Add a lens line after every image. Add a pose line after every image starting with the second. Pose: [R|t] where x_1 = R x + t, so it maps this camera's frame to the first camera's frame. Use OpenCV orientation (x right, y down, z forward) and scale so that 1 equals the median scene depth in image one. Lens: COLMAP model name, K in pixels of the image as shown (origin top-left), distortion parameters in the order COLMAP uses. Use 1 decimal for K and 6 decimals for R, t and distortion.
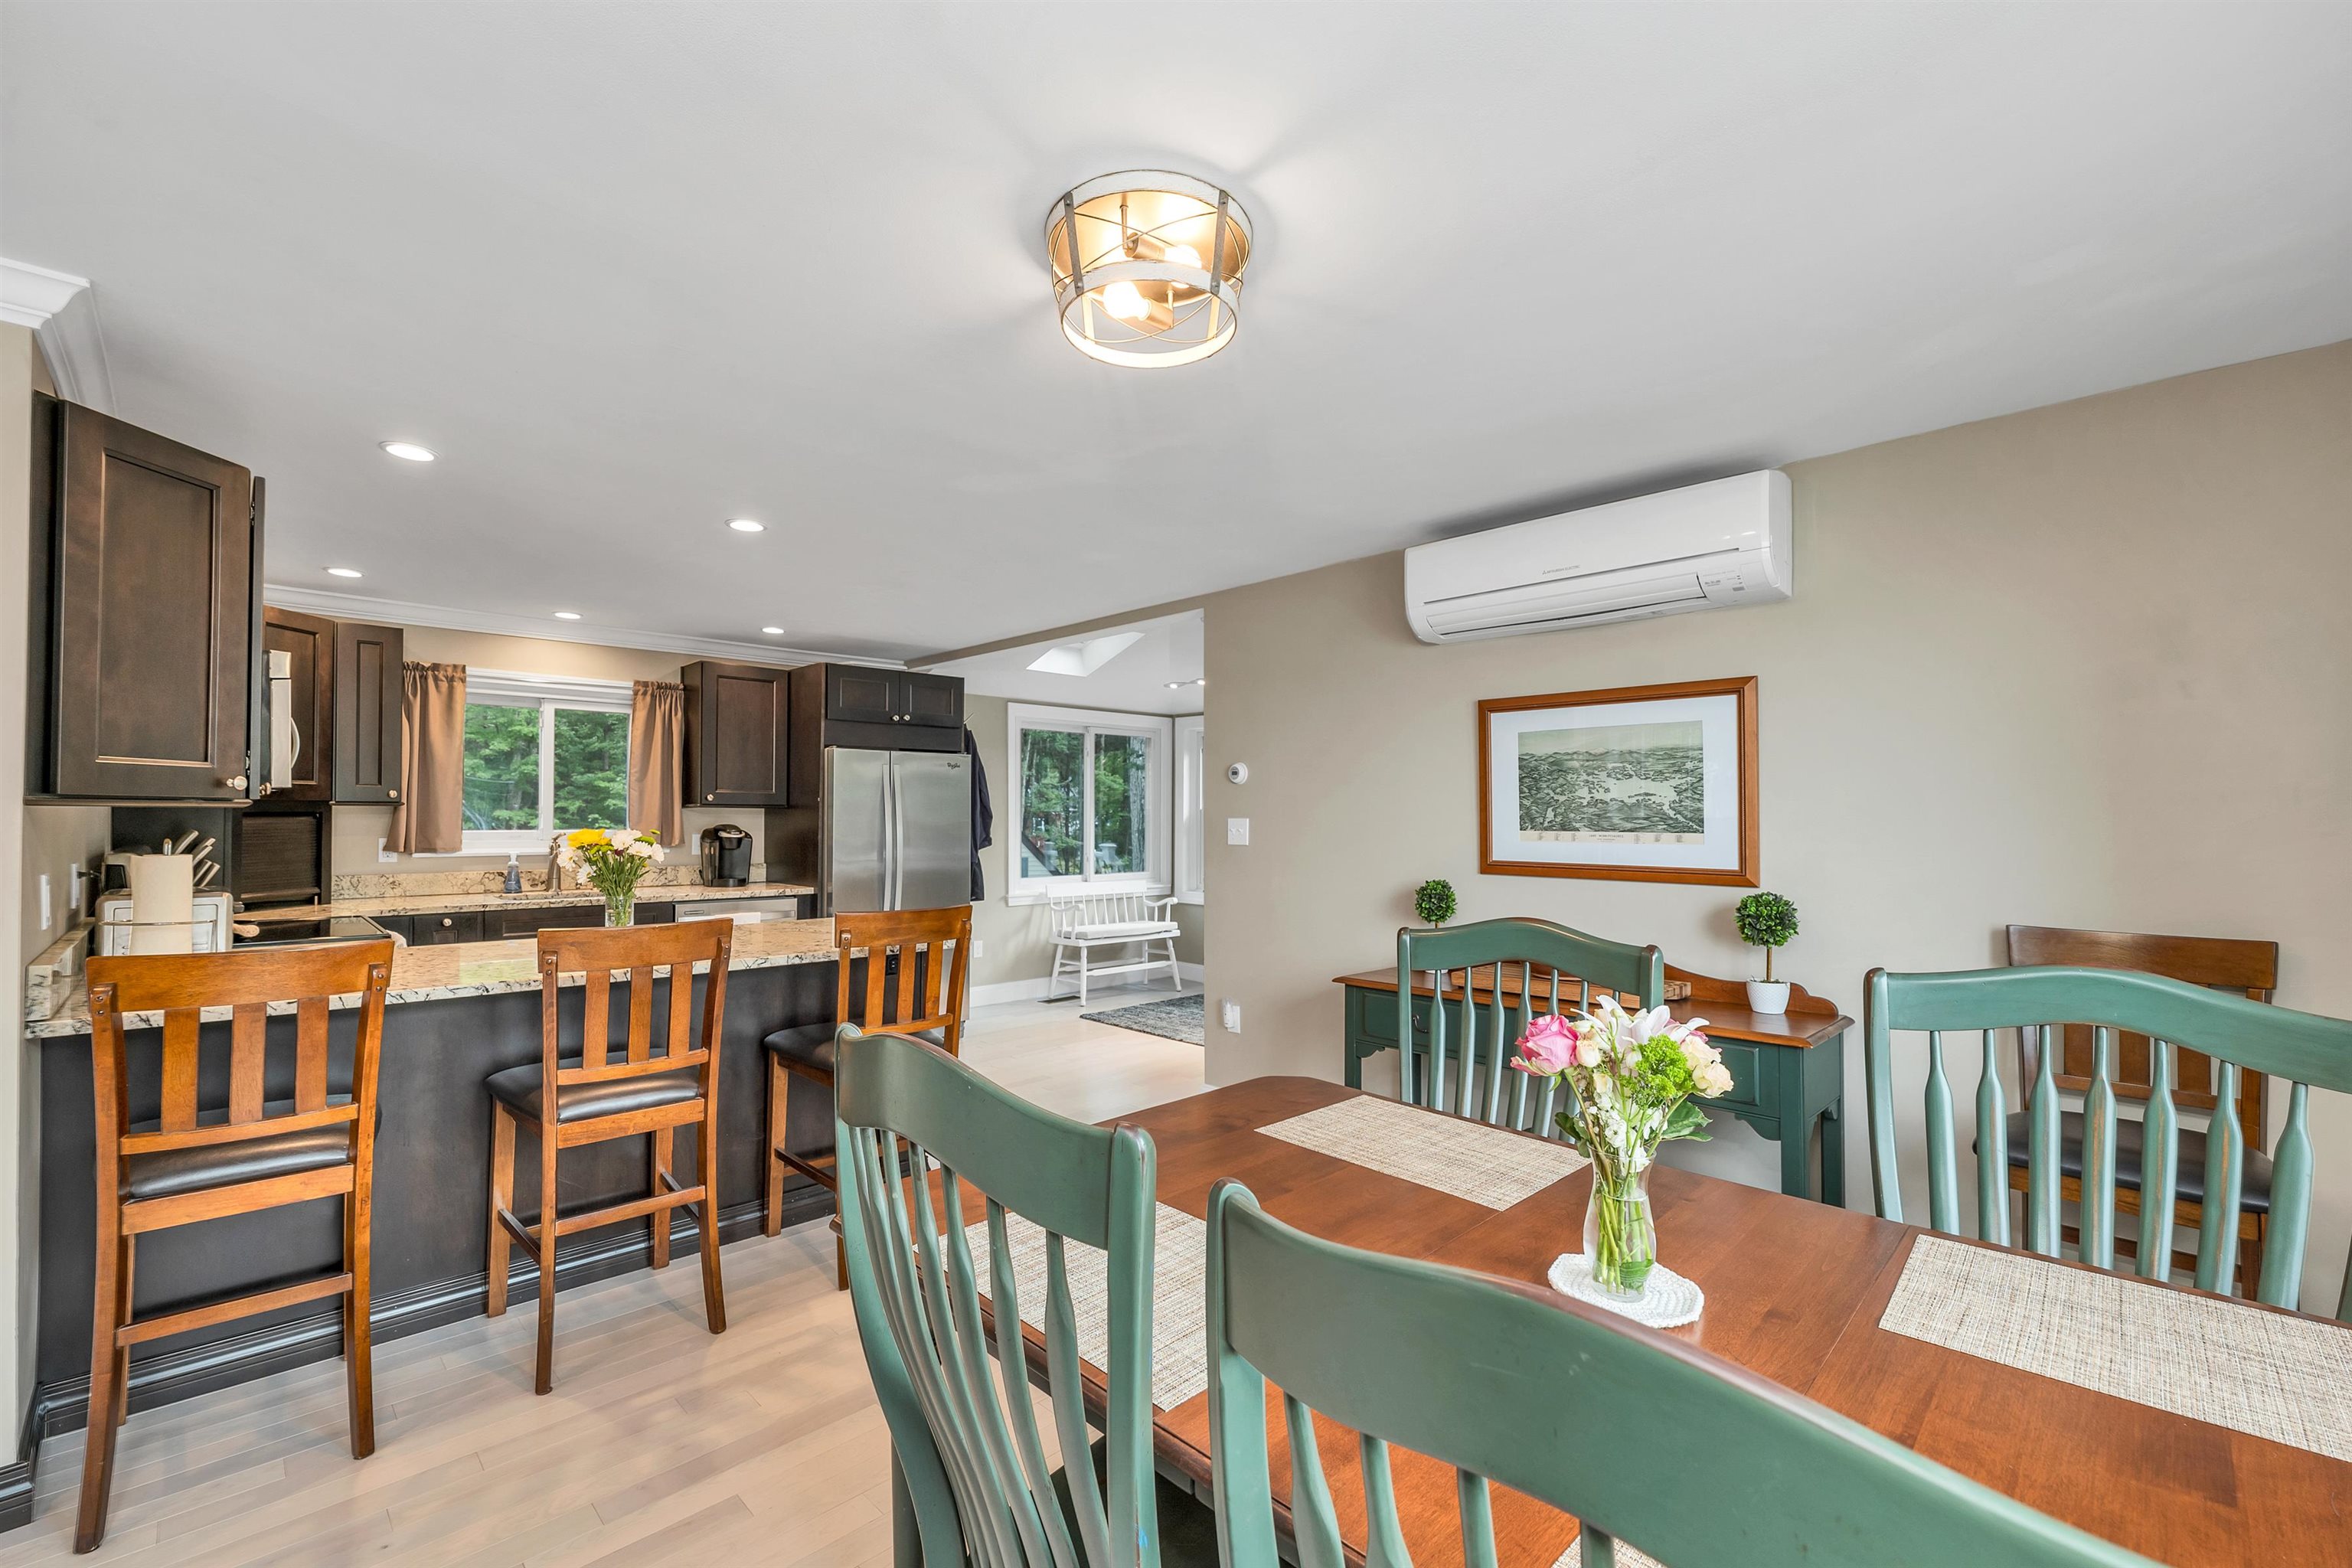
lens RADIAL K [[984.4, 0, 1172.5], [0, 984.4, 799.6], [0, 0, 1]] dist [0.007632, -0.000495]
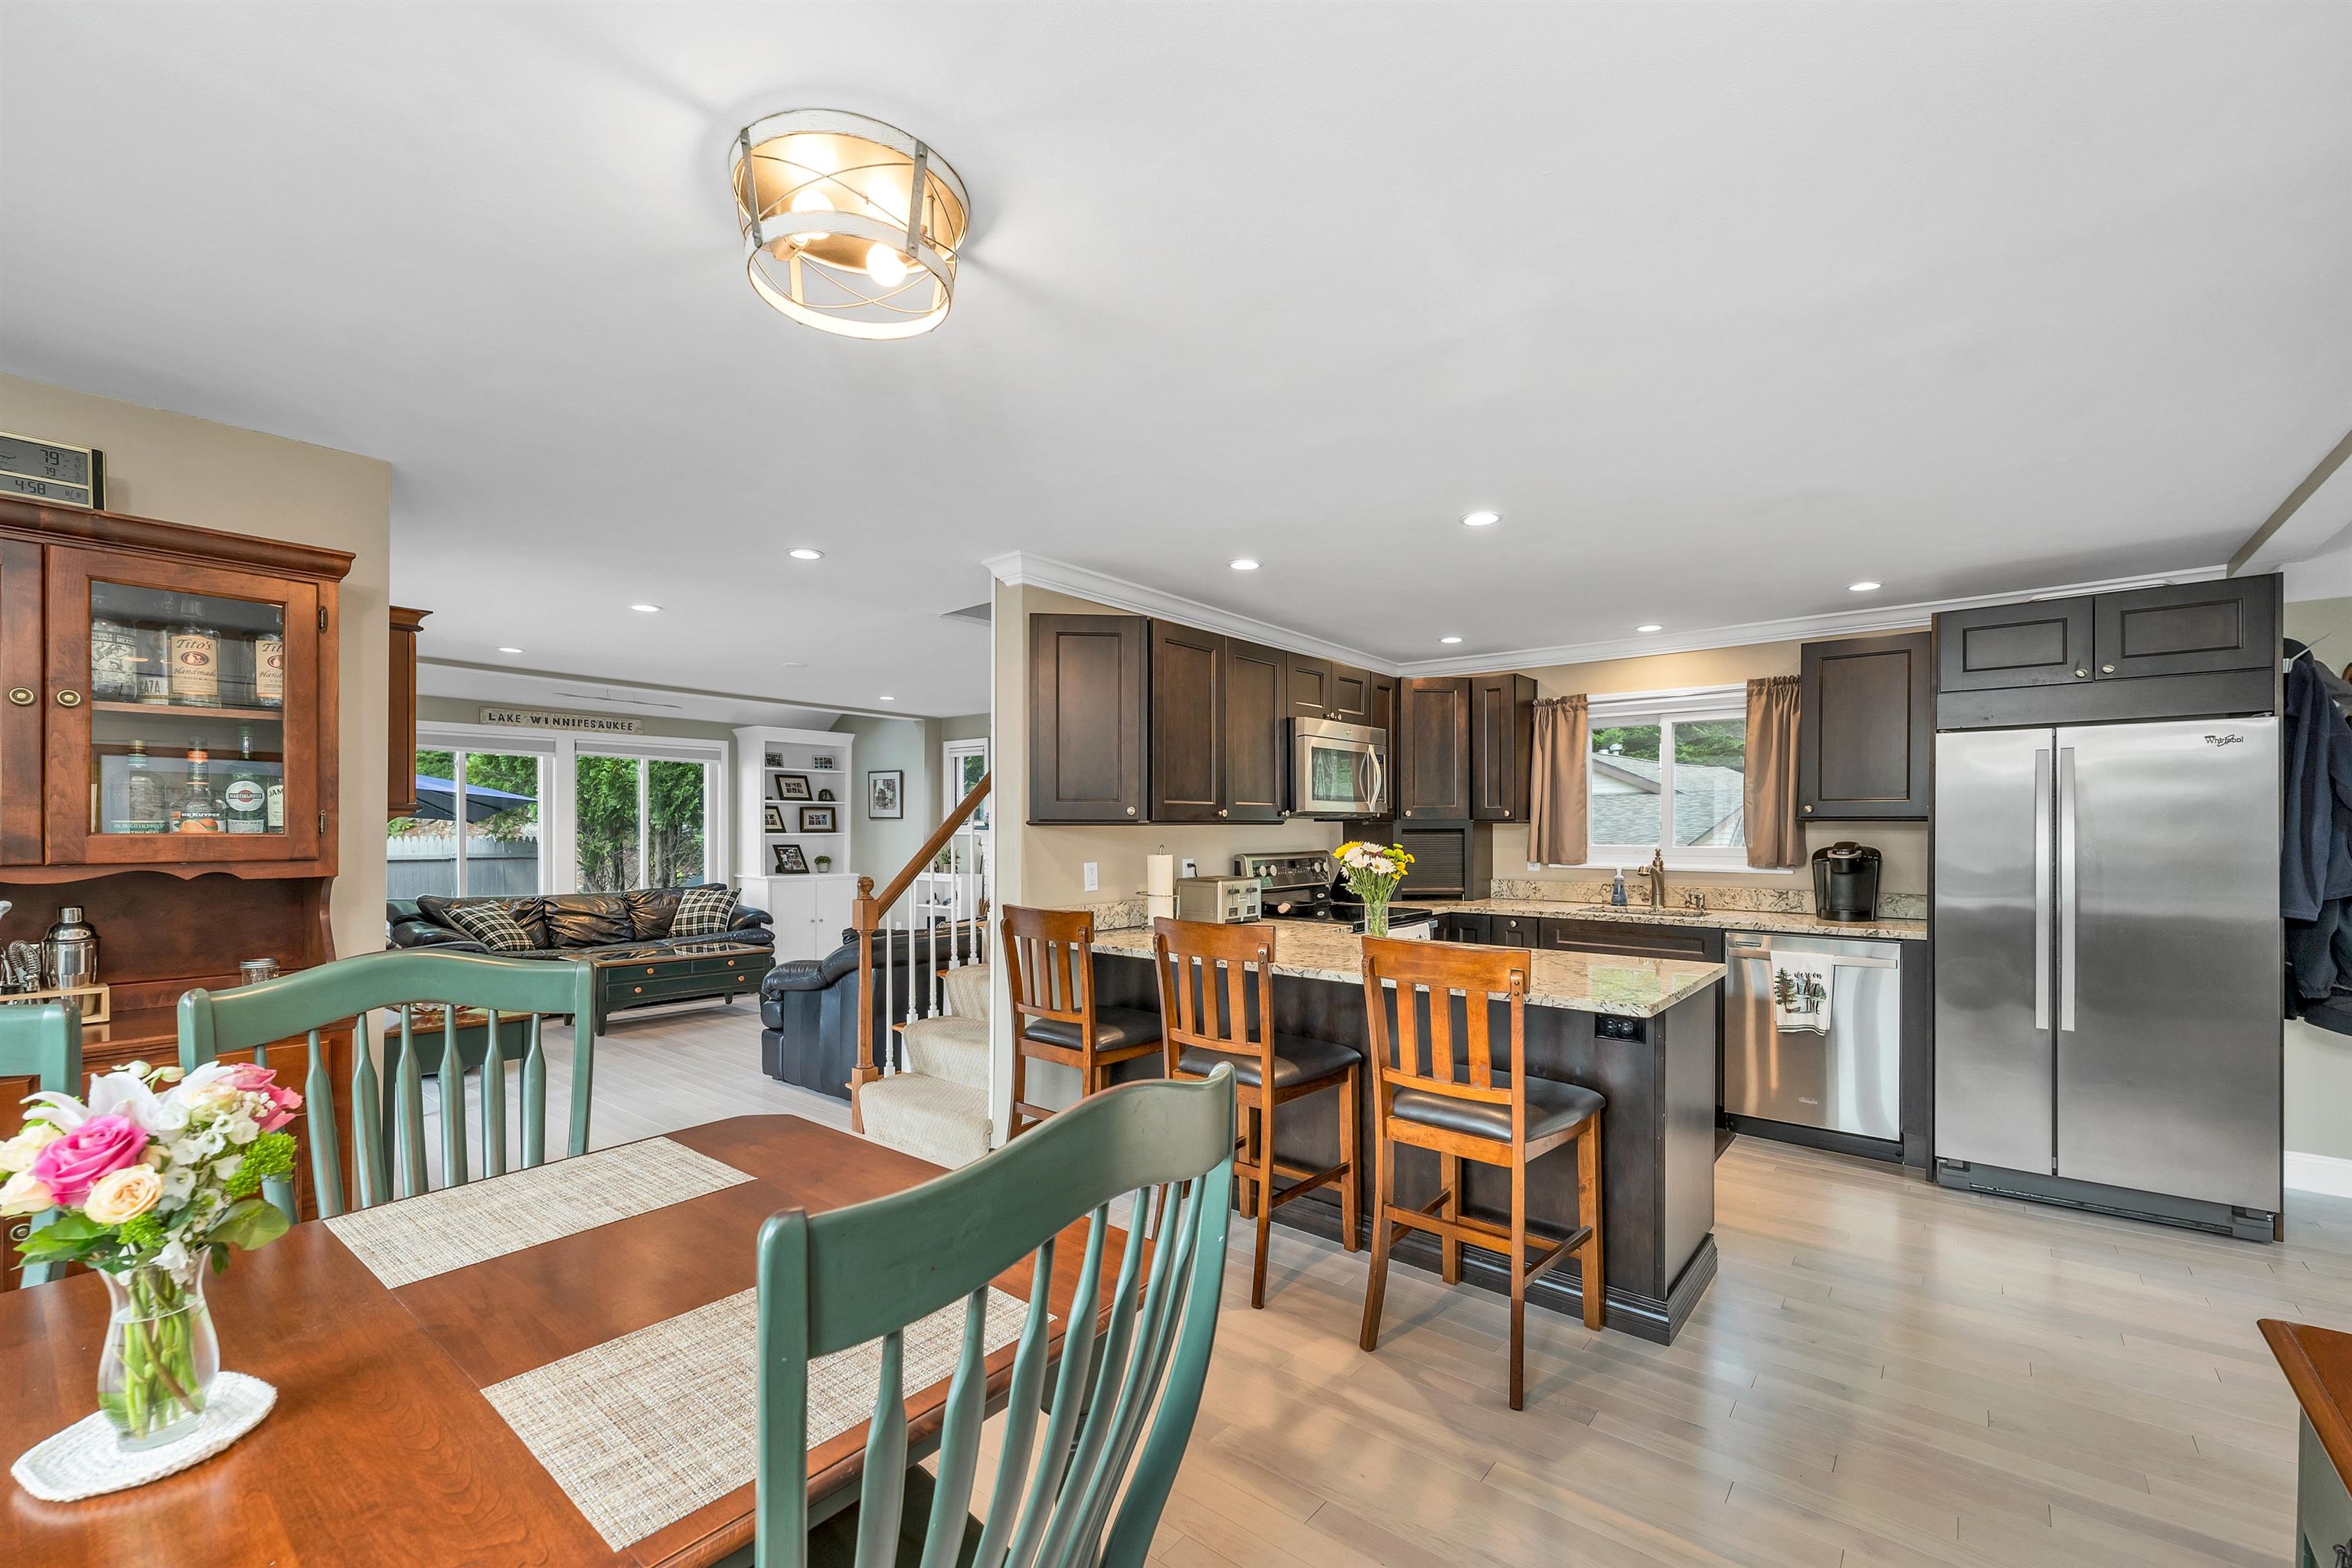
lens RADIAL K [[984.4, 0, 1179.3], [0, 984.4, 808.0], [0, 0, 1]] dist [0.007632, -0.000495]
pose [[0.101077, -0.019928, -0.994679, 0.331738], [0.023327, 0.999572, -0.017656, -0.001003], [0.994605, -0.021418, 0.101498, 0.446930]]
